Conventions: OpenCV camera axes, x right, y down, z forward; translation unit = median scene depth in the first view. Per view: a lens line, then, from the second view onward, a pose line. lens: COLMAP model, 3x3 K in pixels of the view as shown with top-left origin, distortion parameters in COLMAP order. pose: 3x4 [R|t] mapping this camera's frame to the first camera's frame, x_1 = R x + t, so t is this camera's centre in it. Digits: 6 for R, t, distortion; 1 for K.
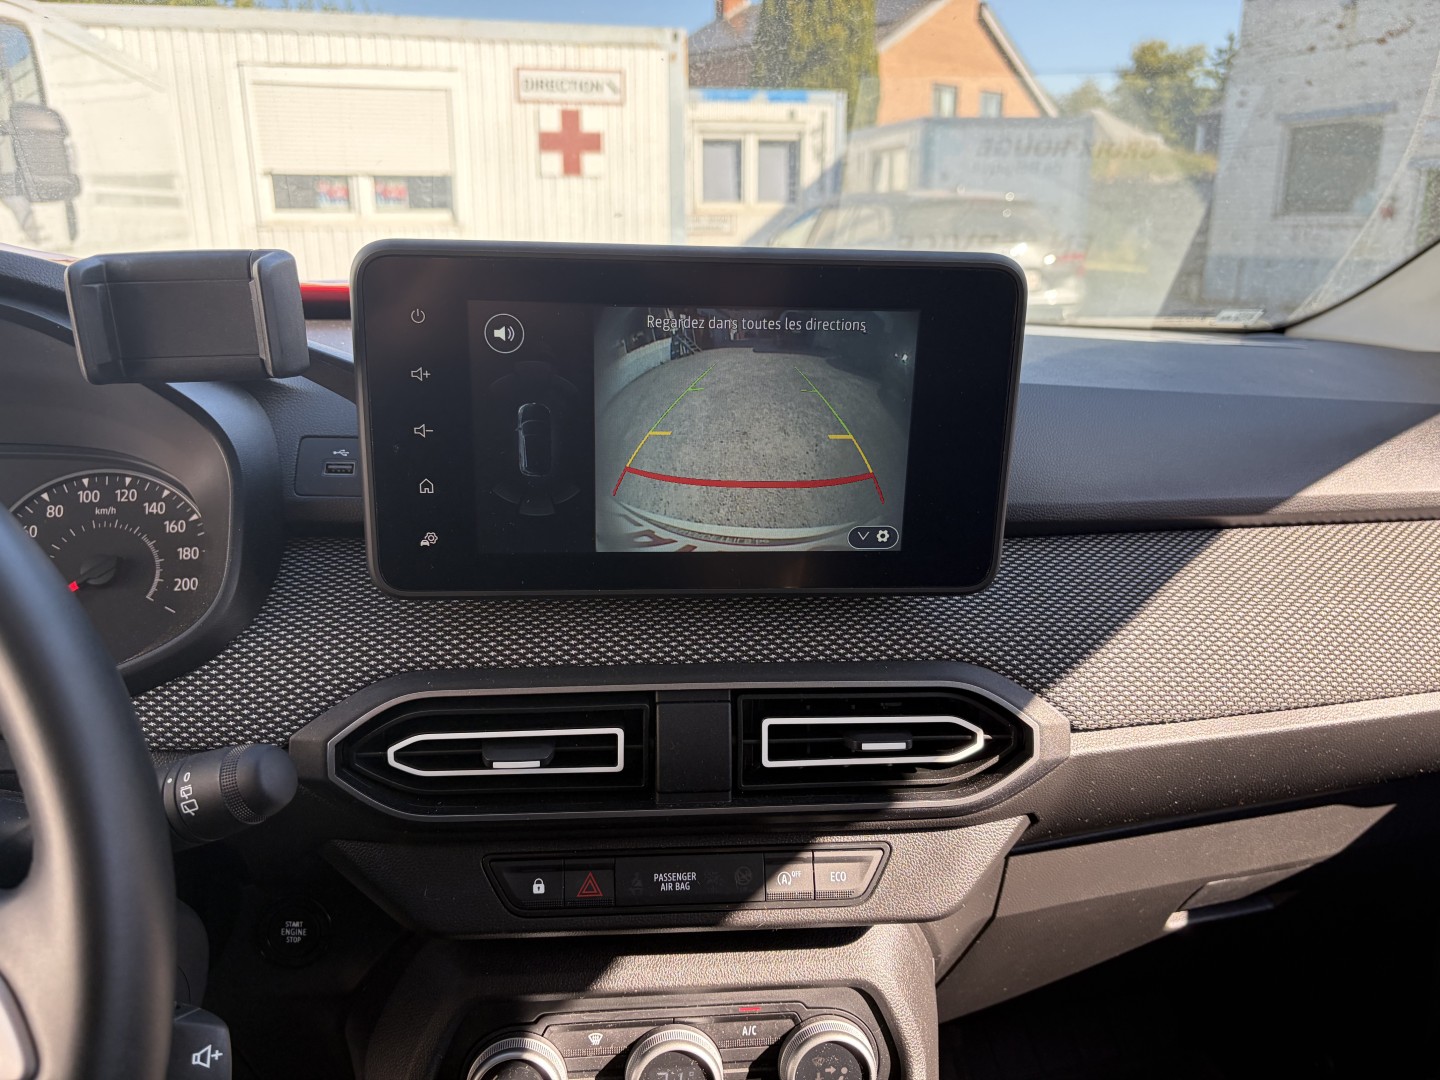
lens RADIAL K [[1103.5, 0, 715.2], [0, 1103.5, 546.7], [0, 0, 1]] dist [0.004943, 0.011796]
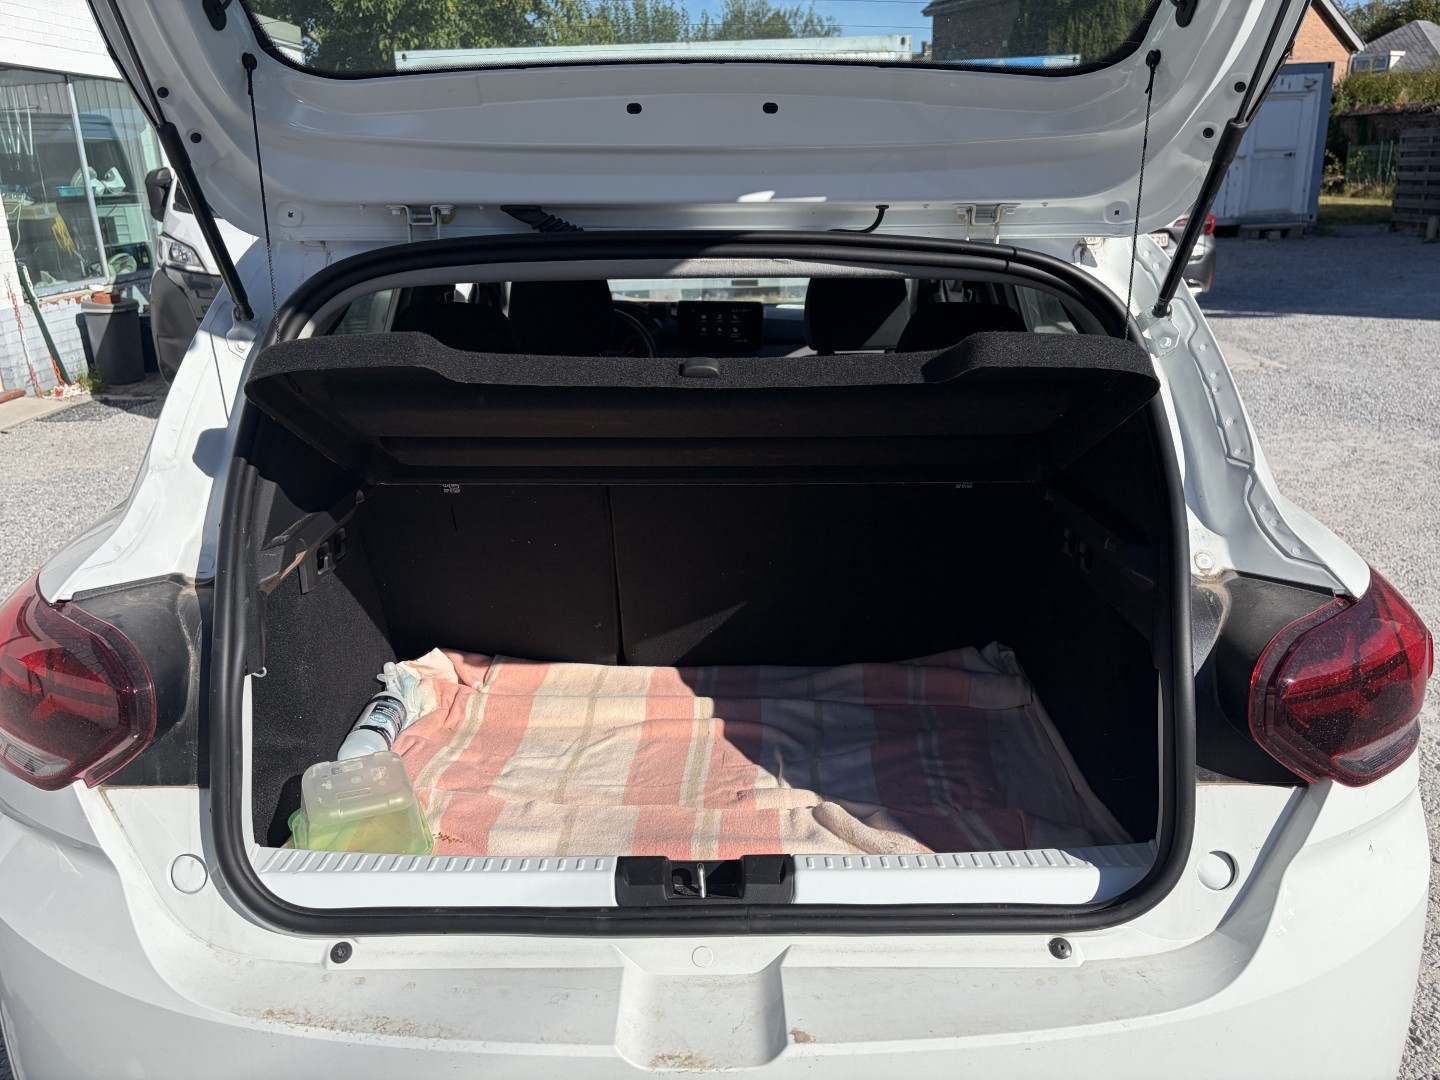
lens RADIAL K [[1092.6, 0, 716.2], [0, 1092.6, 534.3], [0, 0, 1]] dist [0.083481, -0.093292]
pose [[0.970480, 0.046061, -0.236741, 1.433138], [-0.036011, 0.998264, 0.046601, 0.773517], [0.238477, -0.036700, 0.970454, -5.036209]]
